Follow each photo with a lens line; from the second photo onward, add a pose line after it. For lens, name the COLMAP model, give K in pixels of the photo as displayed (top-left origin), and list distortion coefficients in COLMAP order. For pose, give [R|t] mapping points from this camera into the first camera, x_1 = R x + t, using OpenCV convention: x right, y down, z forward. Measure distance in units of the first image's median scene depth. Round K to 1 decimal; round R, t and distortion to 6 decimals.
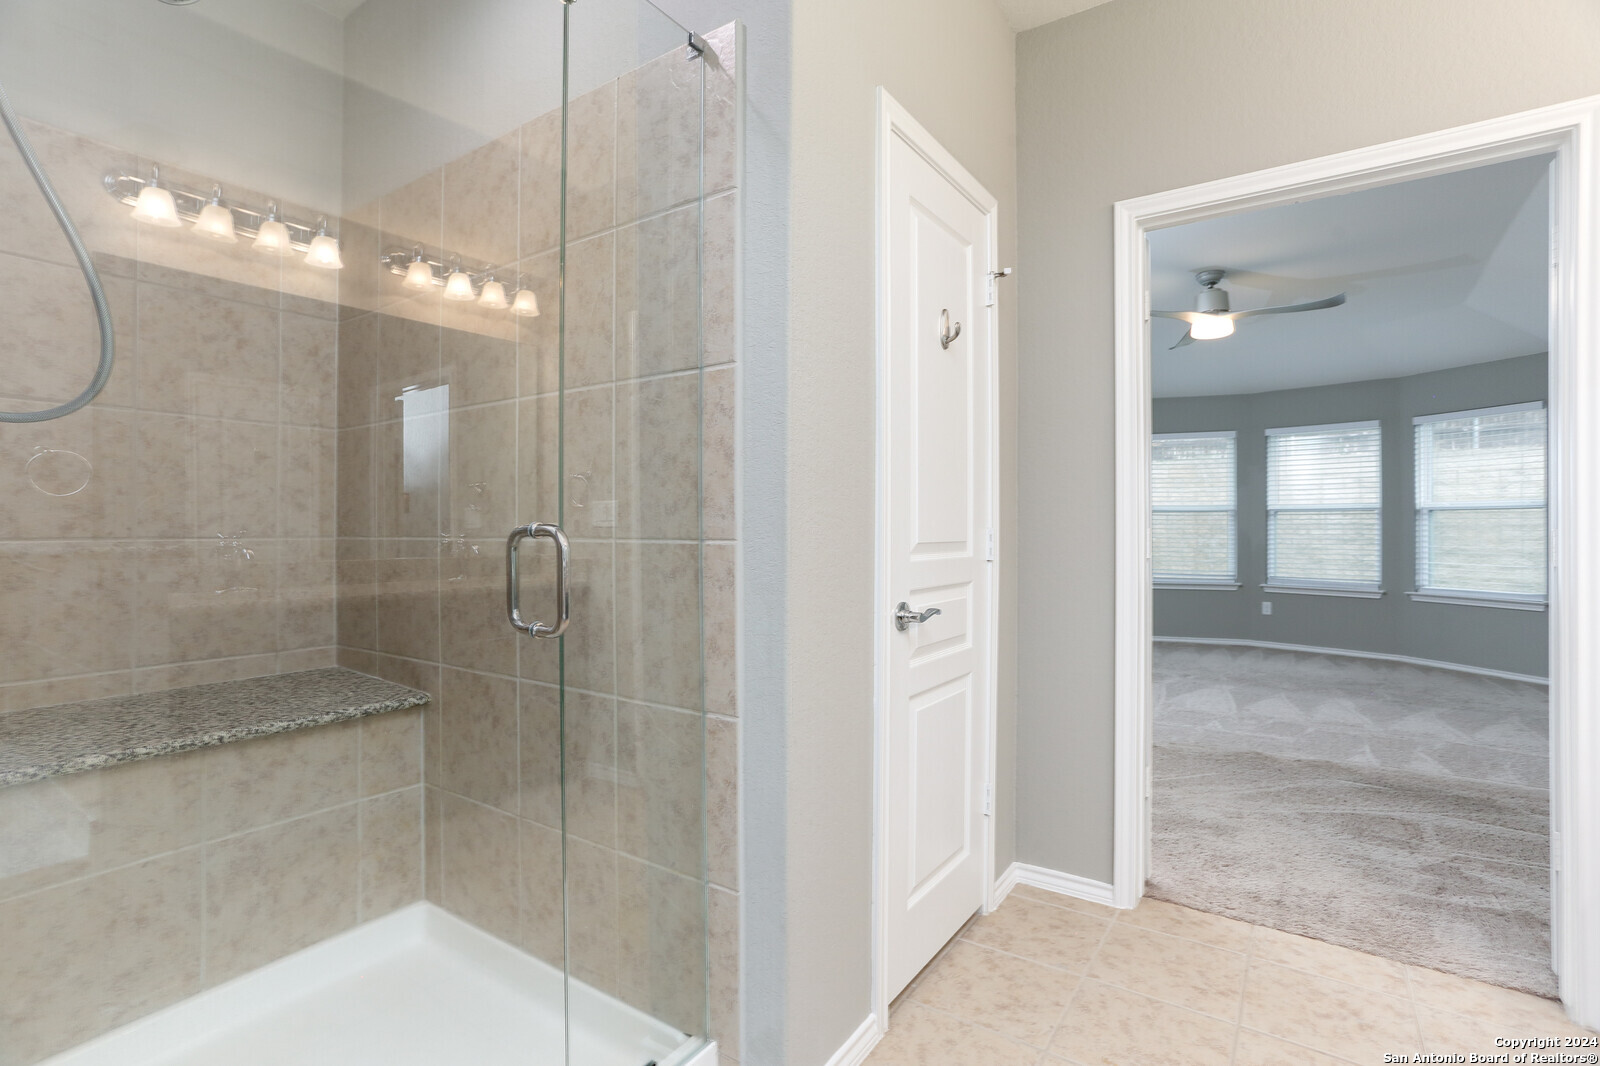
lens RADIAL K [[790.3, 0, 794.4], [0, 790.3, 530.5], [0, 0, 1]] dist [0.001830, 0.003765]
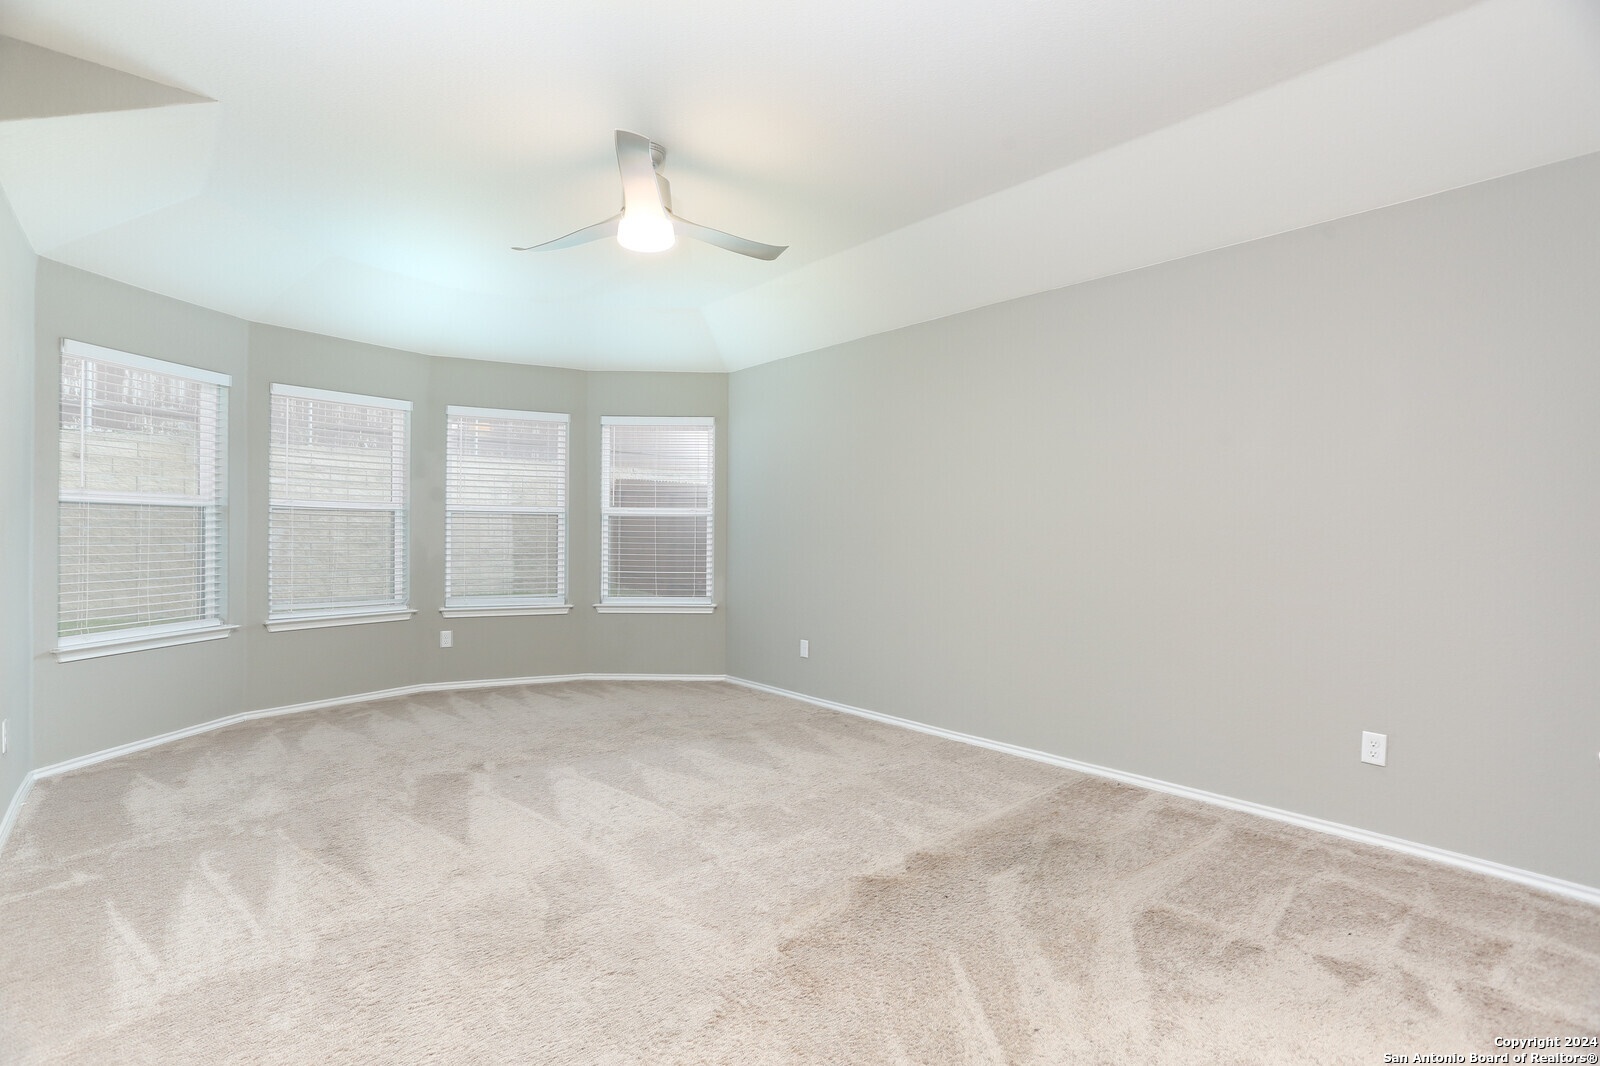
lens RADIAL K [[790.3, 0, 797.5], [0, 790.3, 534.5], [0, 0, 1]] dist [0.001830, 0.003765]
pose [[0.282224, -0.004610, 0.959337, -0.041389], [-0.002243, 0.999983, 0.005465, -0.007819], [-0.959346, -0.003694, 0.282209, 0.459986]]
